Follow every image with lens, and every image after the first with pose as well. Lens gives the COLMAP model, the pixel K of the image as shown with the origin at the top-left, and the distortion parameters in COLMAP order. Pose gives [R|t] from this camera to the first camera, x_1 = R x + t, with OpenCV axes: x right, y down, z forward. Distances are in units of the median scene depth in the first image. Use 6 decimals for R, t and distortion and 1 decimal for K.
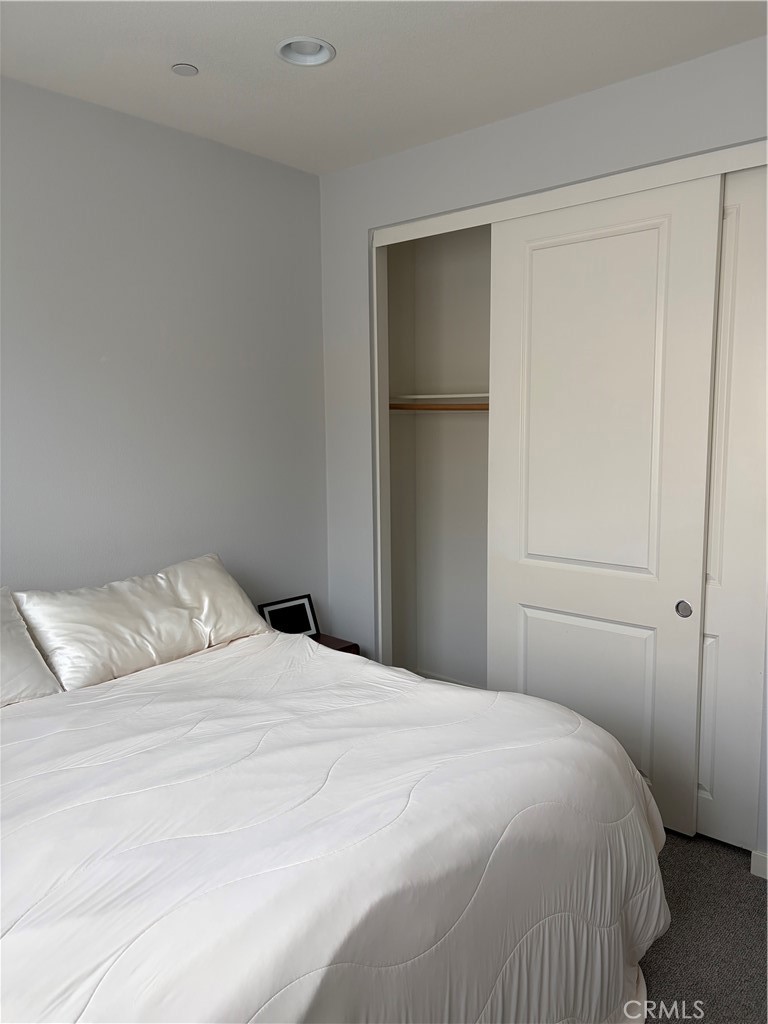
lens RADIAL K [[770.3, 0, 384.0], [0, 770.3, 512.0], [0, 0, 1]] dist [0.054730, -0.051899]
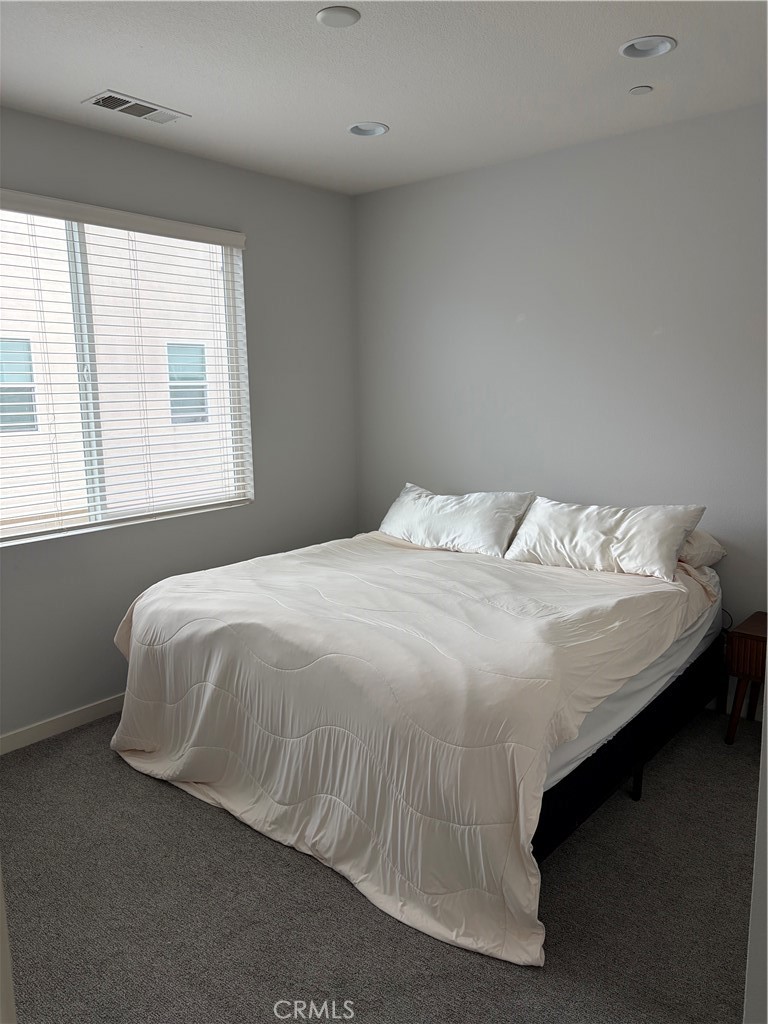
lens RADIAL K [[770.3, 0, 384.0], [0, 770.3, 512.0], [0, 0, 1]] dist [0.054730, -0.051899]
pose [[0.037914, 0.169770, -0.984754, 1.263967], [-0.104267, 0.980756, 0.165066, -0.106713], [0.993826, 0.096419, 0.054886, 0.759384]]
